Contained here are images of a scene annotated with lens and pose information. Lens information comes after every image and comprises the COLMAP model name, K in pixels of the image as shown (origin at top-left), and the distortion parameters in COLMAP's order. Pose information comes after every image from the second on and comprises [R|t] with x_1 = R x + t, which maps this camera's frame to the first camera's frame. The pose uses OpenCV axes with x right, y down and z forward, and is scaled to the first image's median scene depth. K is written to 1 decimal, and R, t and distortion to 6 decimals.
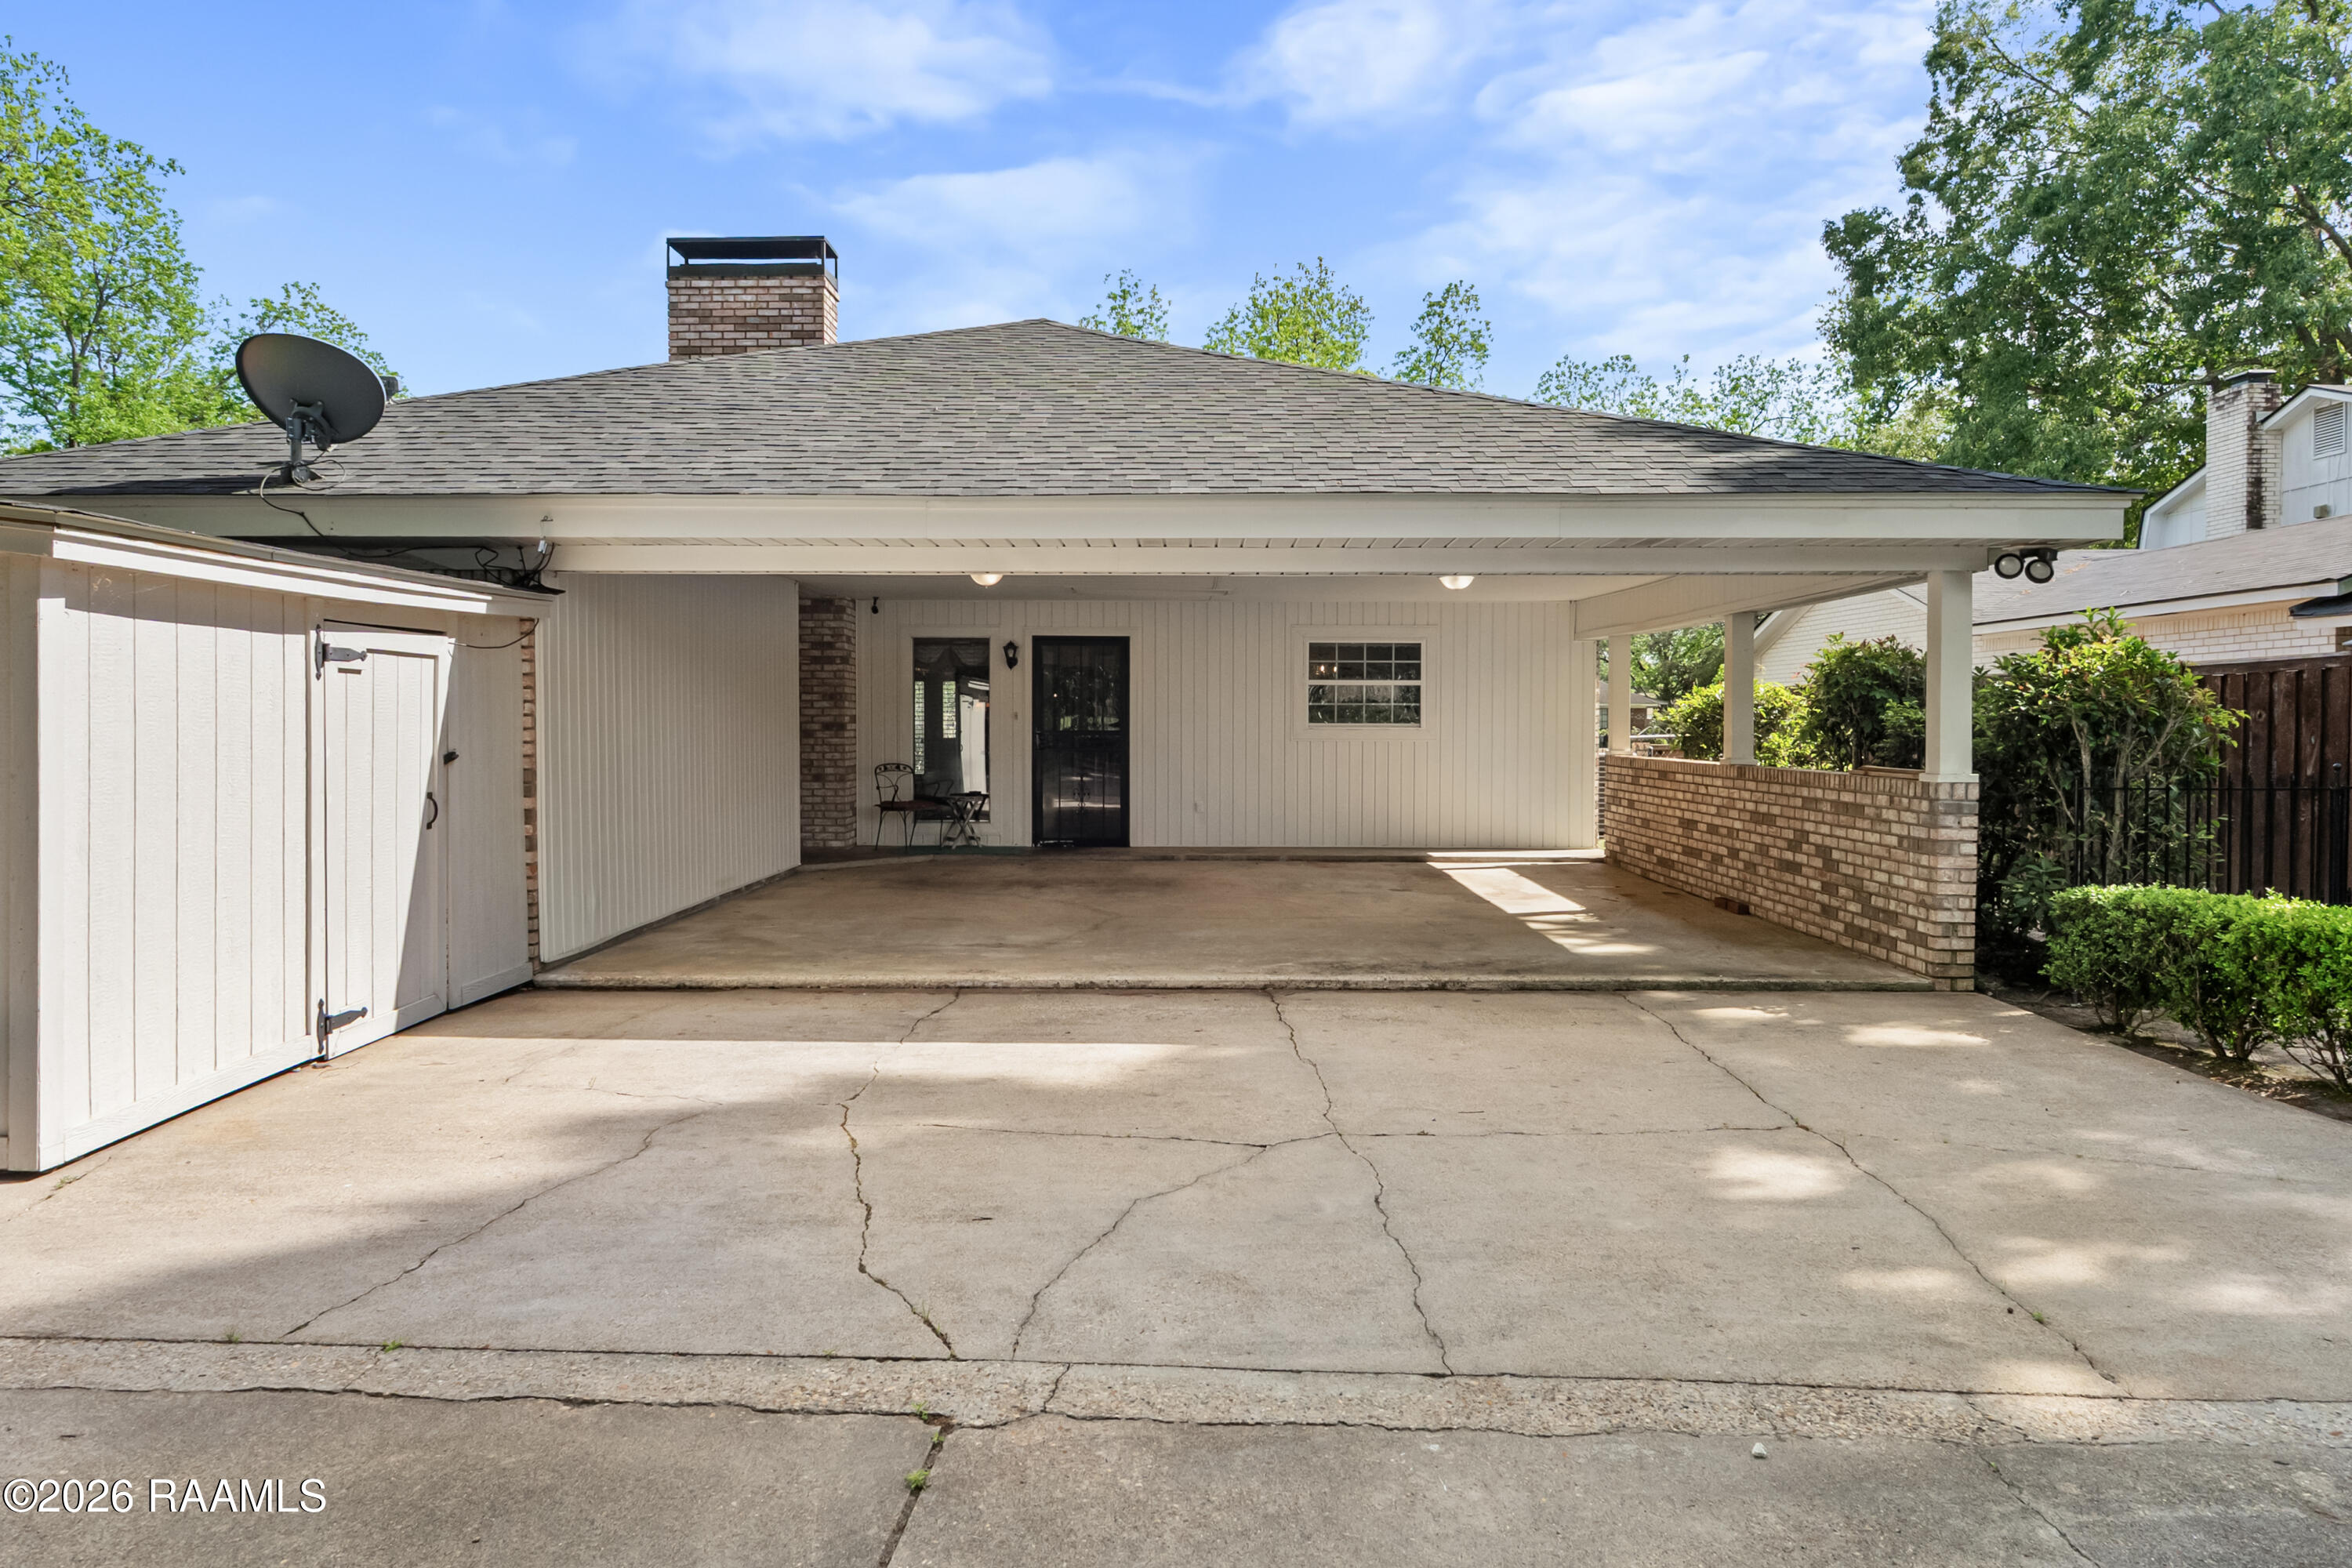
lens RADIAL K [[1486.7, 0, 1160.3], [0, 1486.7, 759.1], [0, 0, 1]] dist [-0.001185, -0.001730]
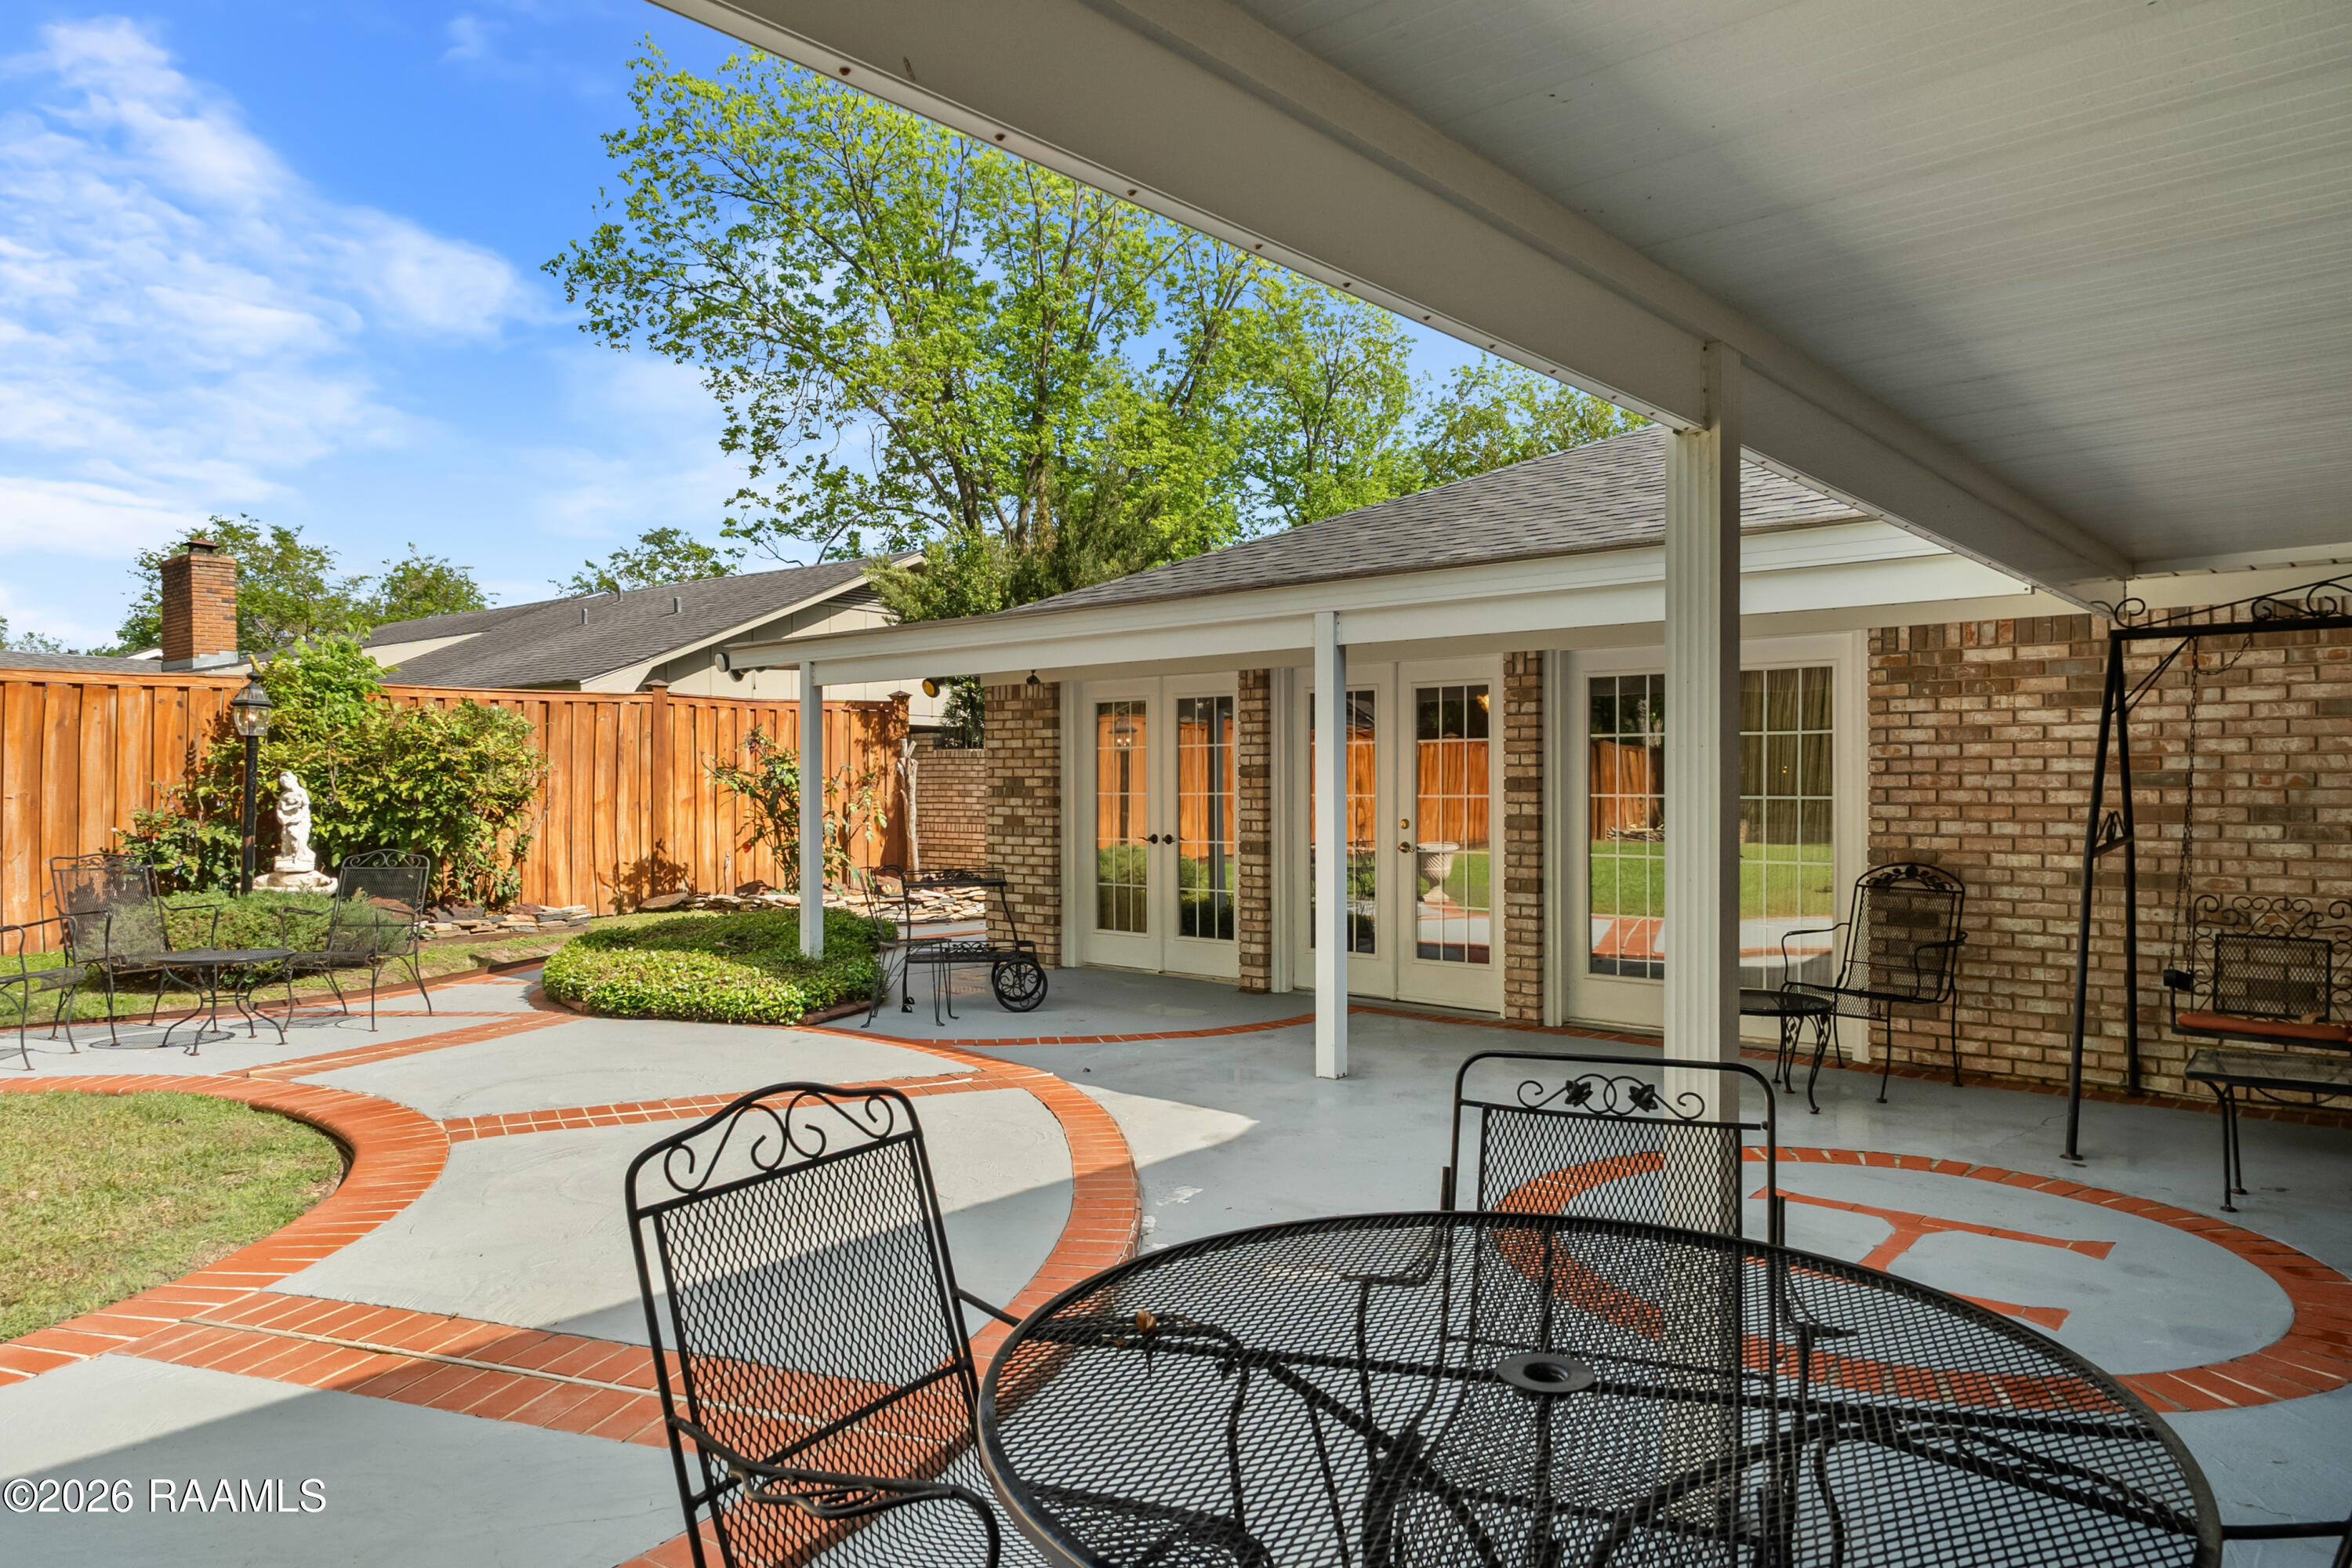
lens RADIAL K [[1488.8, 0, 1176.0], [0, 1488.8, 784.0], [0, 0, 1]] dist [-0.000701, -0.000114]
pose [[0.760650, -0.004989, -0.649143, -0.451894], [-0.012182, 0.999685, -0.021958, -0.019936], [0.649048, 0.024610, 0.760350, 0.535559]]
